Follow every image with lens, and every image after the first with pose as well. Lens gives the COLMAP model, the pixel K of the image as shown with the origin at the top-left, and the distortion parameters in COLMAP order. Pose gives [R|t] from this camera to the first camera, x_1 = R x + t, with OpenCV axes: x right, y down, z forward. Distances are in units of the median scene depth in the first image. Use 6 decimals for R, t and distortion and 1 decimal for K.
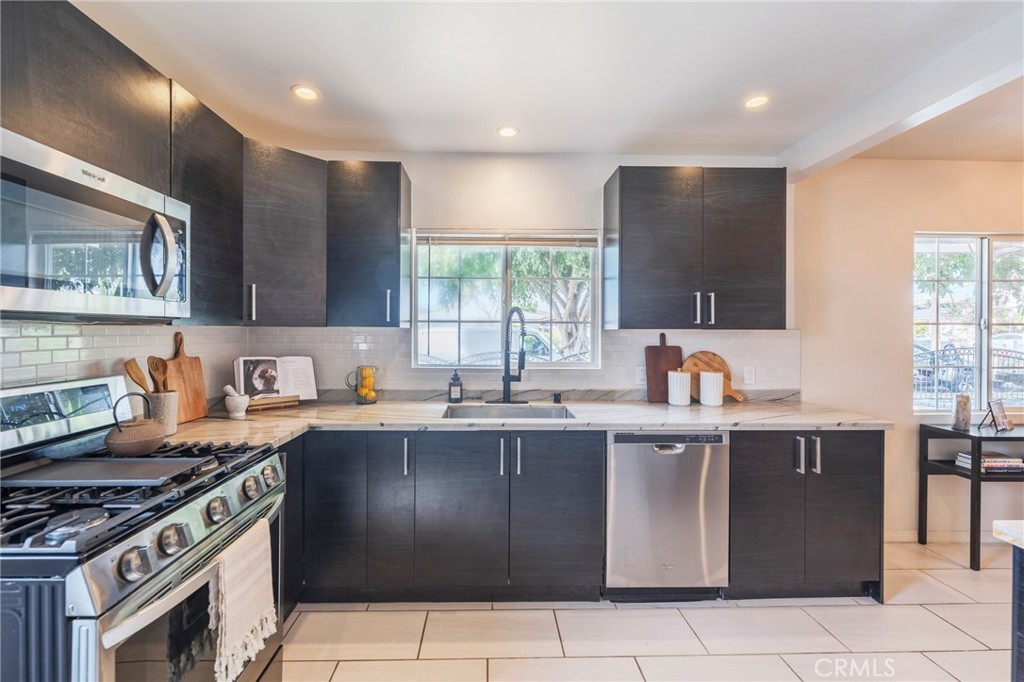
lens RADIAL K [[418.1, 0, 503.9], [0, 418.1, 336.1], [0, 0, 1]] dist [0.000118, -0.000209]
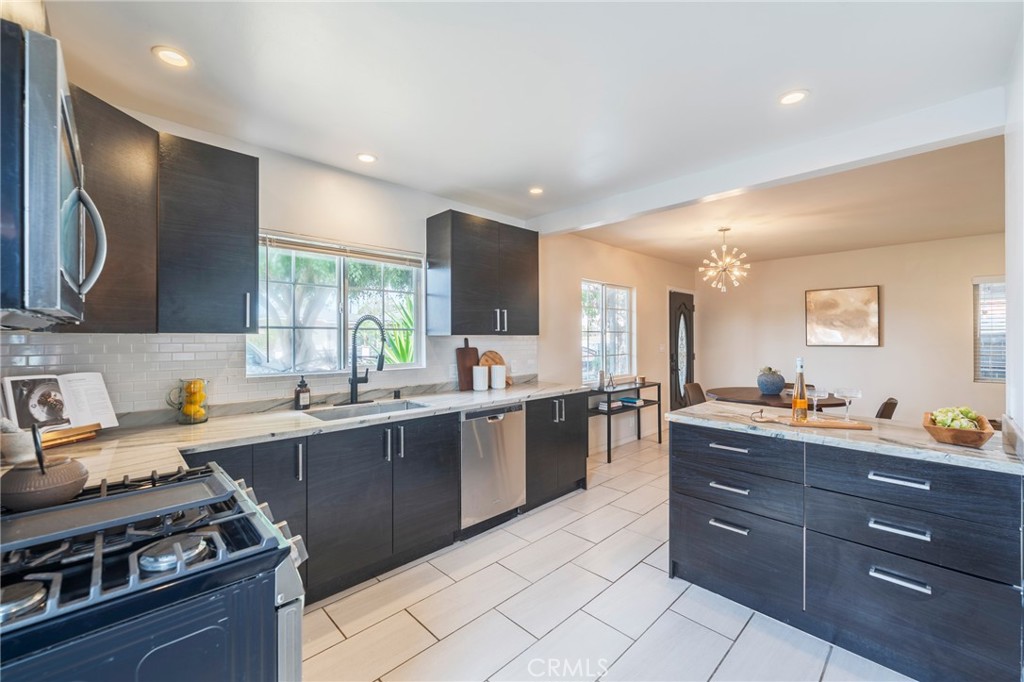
lens RADIAL K [[412.3, 0, 512.0], [0, 412.3, 341.0], [0, 0, 1]] dist [0.000790, -0.000089]
pose [[0.732804, -0.012165, 0.680331, -0.448420], [0.013274, 0.999905, 0.003581, -0.000519], [-0.680310, 0.006407, 0.732897, -0.063166]]
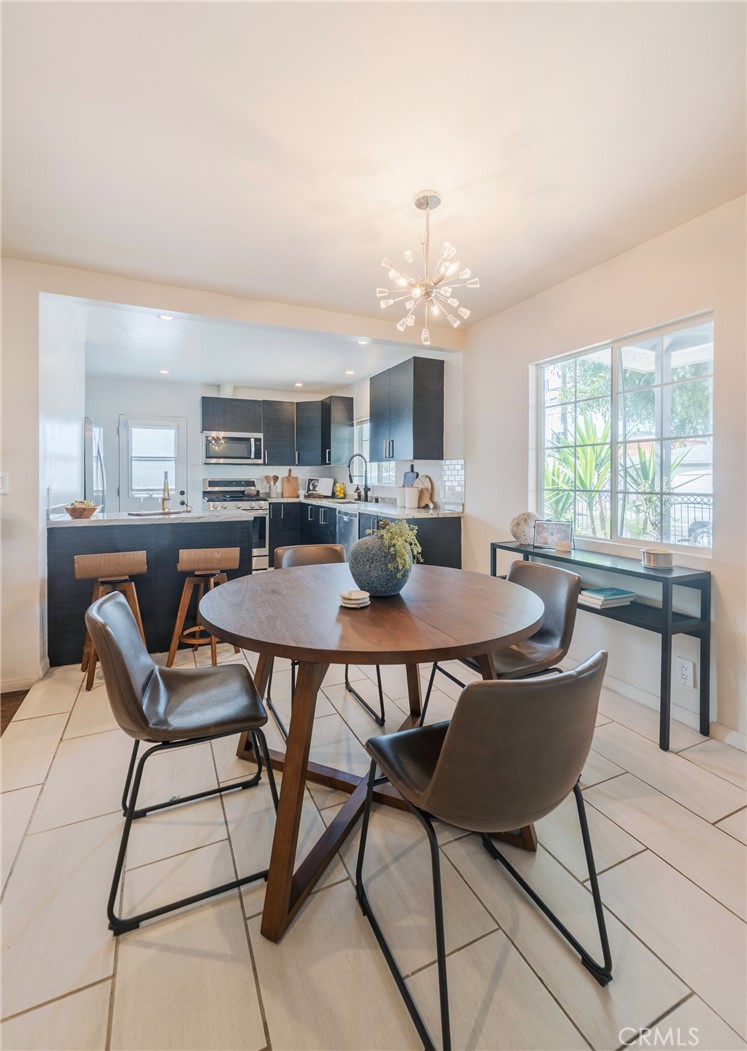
lens RADIAL K [[449.3, 0, 395.8], [0, 449.3, 477.9], [0, 0, 1]] dist [-0.000623, -0.000034]
pose [[0.440284, -0.002989, -0.897853, 2.119254], [-0.006948, 0.999953, -0.006736, 0.064120], [0.897832, 0.009204, 0.440243, 0.206281]]
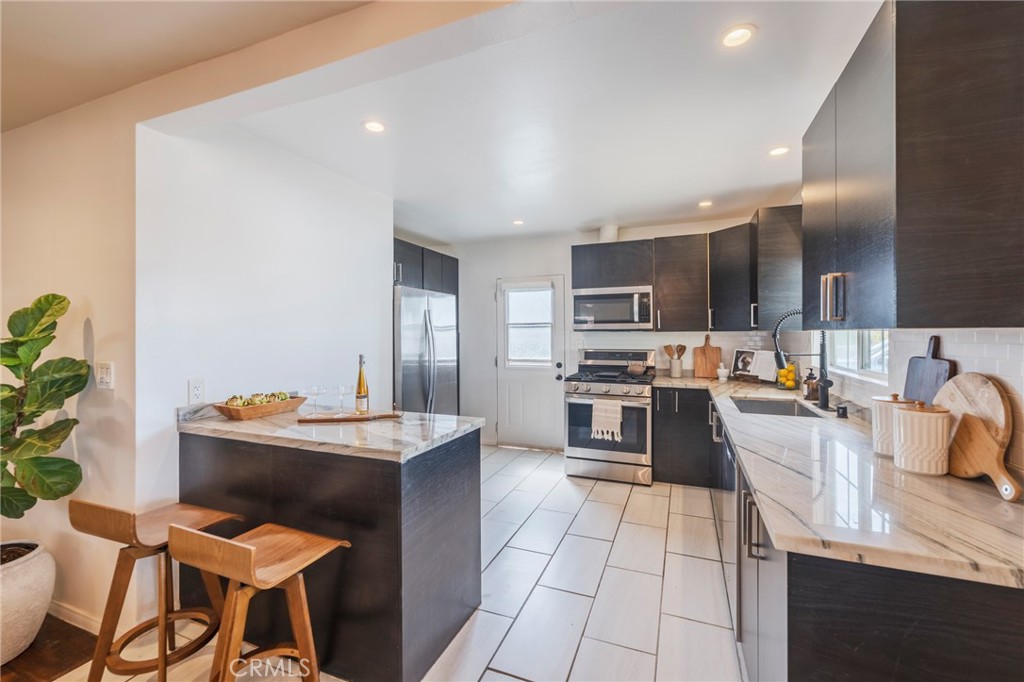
lens RADIAL K [[418.1, 0, 503.9], [0, 418.1, 336.1], [0, 0, 1]] dist [0.000118, -0.000209]
pose [[-0.408977, 0.001711, -0.912543, 1.265308], [-0.009363, 0.999938, 0.006071, -0.003265], [0.912497, 0.011027, -0.408936, 0.775669]]
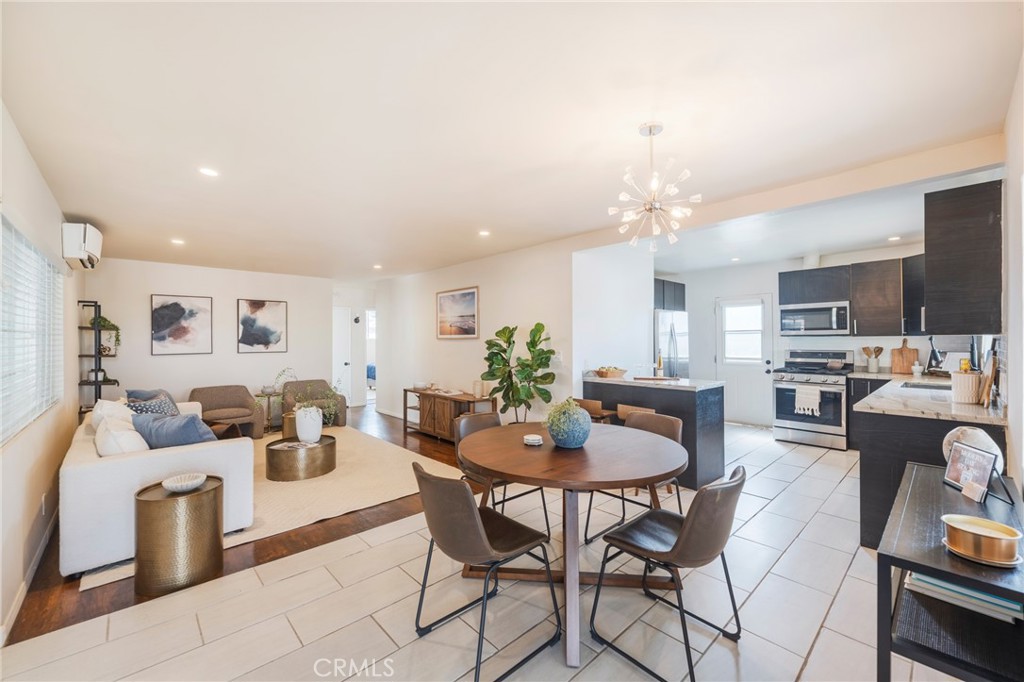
lens RADIAL K [[430.6, 0, 531.6], [0, 430.6, 339.4], [0, 0, 1]] dist [-0.000053, -0.000117]
pose [[-0.709794, -0.001304, -0.704408, 2.221108], [-0.006560, 0.999967, 0.004759, -0.000751], [0.704378, 0.007999, -0.709780, 1.050976]]
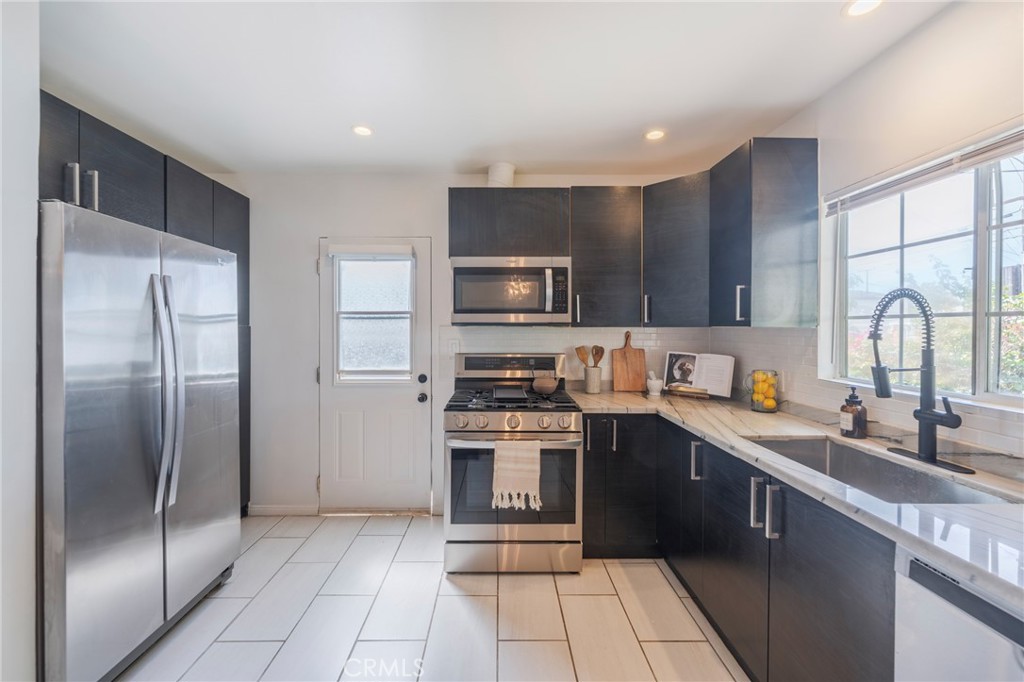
lens RADIAL K [[427.0, 0, 471.6], [0, 427.0, 328.3], [0, 0, 1]] dist [-0.000079, -0.000084]
pose [[-0.084428, -0.005371, -0.996415, 0.667662], [-0.014942, 0.999880, -0.004124, -0.004174], [0.996318, 0.014540, -0.084498, 0.480002]]
